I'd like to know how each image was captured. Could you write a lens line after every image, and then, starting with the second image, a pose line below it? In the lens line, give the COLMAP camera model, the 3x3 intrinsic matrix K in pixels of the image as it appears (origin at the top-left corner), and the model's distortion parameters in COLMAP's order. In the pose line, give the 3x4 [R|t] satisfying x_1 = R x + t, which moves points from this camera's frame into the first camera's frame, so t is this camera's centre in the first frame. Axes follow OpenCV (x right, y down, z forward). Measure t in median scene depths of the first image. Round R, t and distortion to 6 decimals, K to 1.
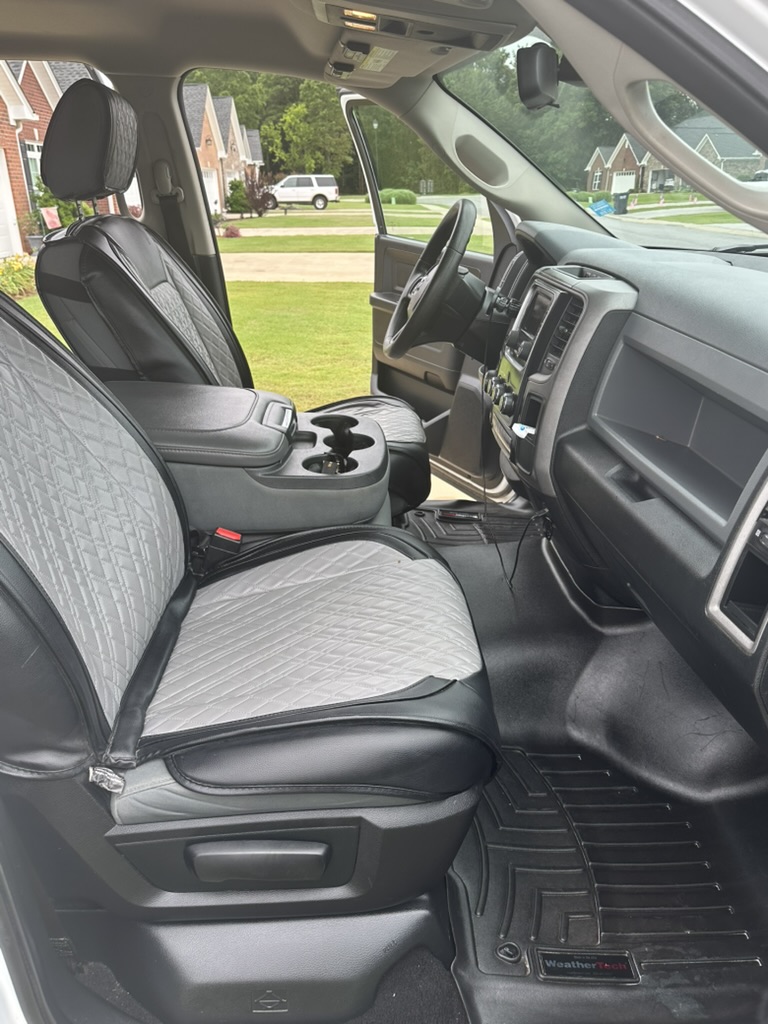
lens RADIAL K [[768.0, 0, 384.0], [0, 768.0, 512.0], [0, 0, 1]] dist [0.022411, -0.044212]
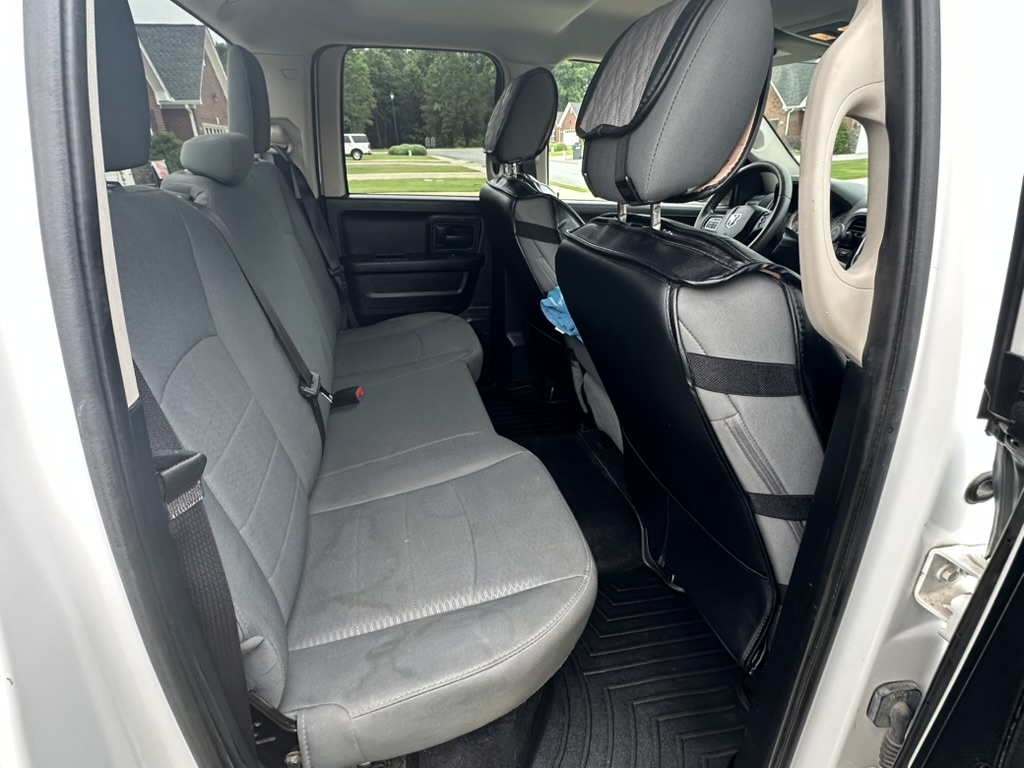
lens RADIAL K [[547.9, 0, 511.3], [0, 547.9, 400.3], [0, 0, 1]] dist [-0.005350, -0.001030]
pose [[0.980868, -0.081773, 0.176669, -0.512127], [0.074506, 0.996093, 0.047399, -0.045249], [-0.179855, -0.033330, 0.983128, 0.072560]]
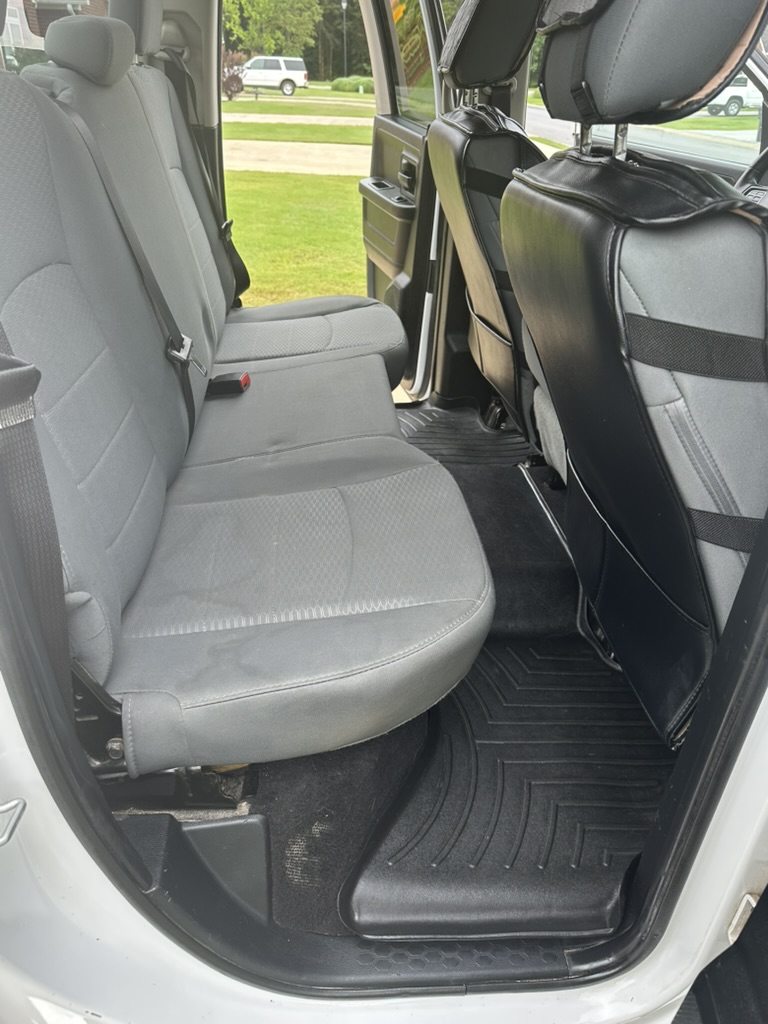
lens RADIAL K [[743.7, 0, 378.0], [0, 743.7, 511.2], [0, 0, 1]] dist [0.001944, -0.009301]
pose [[0.997801, 0.016472, 0.064199, -0.488476], [-0.024752, 0.991152, 0.130400, -0.004089], [-0.061483, -0.131702, 0.989381, 0.027738]]
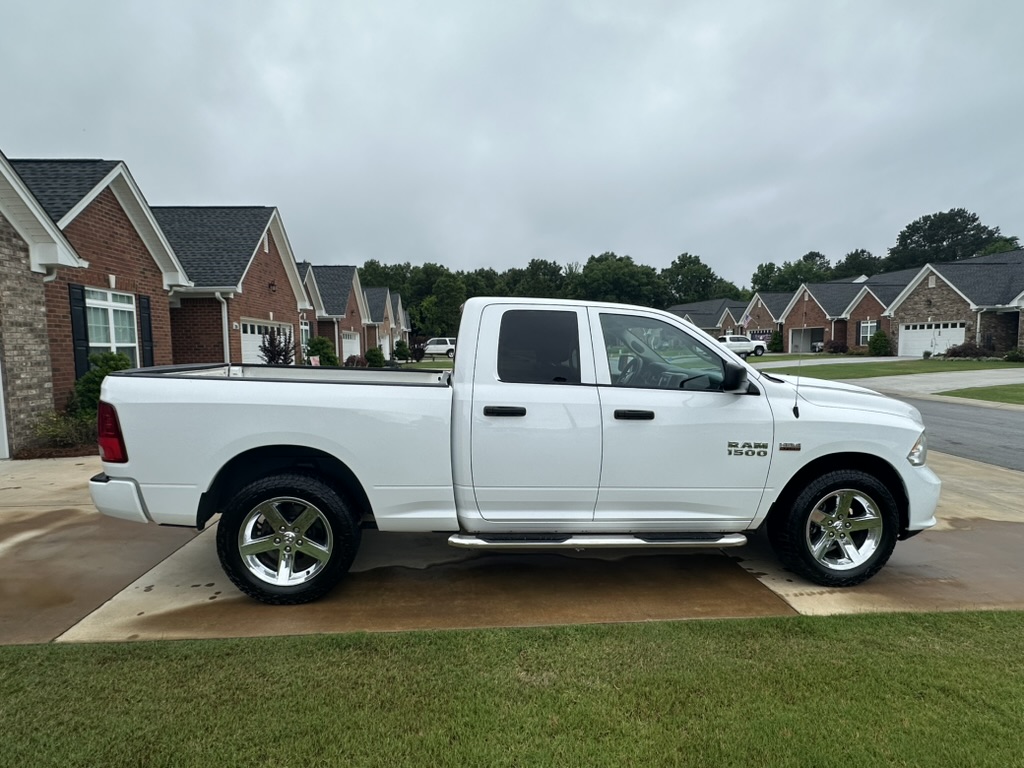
lens RADIAL K [[552.2, 0, 516.6], [0, 552.2, 403.1], [0, 0, 1]] dist [-0.029977, 0.020735]
pose [[0.997575, -0.000467, 0.069604, -0.647577], [0.020552, 0.957370, -0.288132, 0.563857], [-0.066502, 0.288864, 0.955058, -1.440561]]
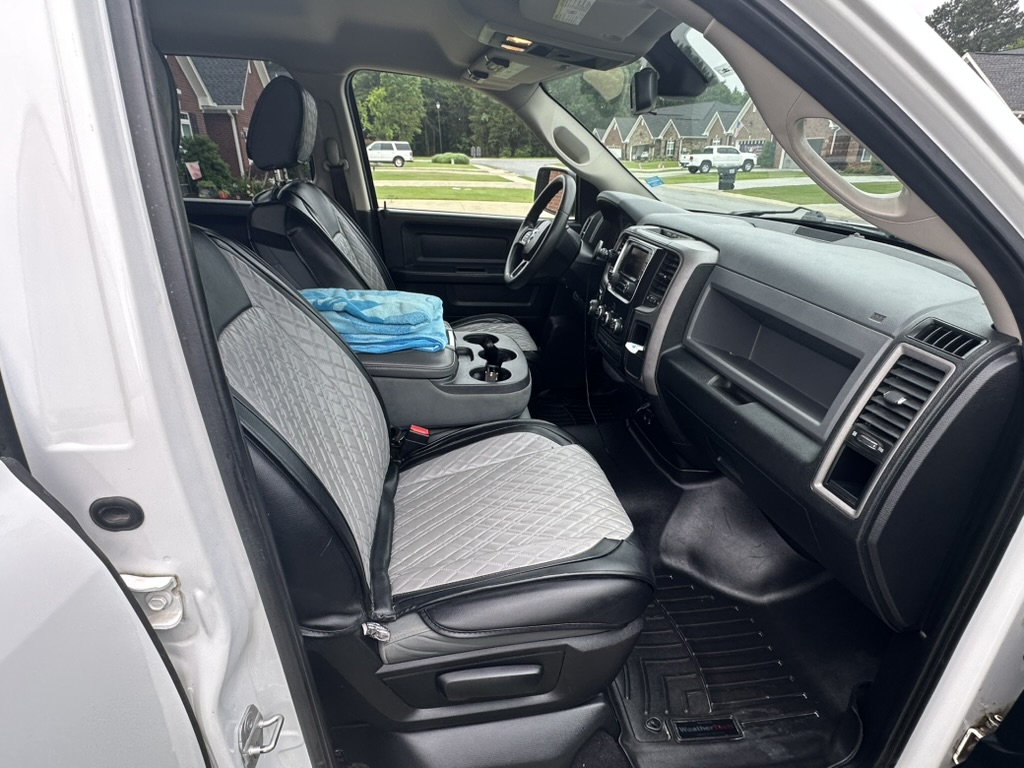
lens RADIAL K [[552.2, 0, 516.6], [0, 552.2, 403.1], [0, 0, 1]] dist [-0.029977, 0.020735]
pose [[0.992409, -0.027015, 0.119976, -0.100171], [0.023484, 0.999251, 0.030746, -0.028530], [-0.120717, -0.027695, 0.992301, 0.024910]]
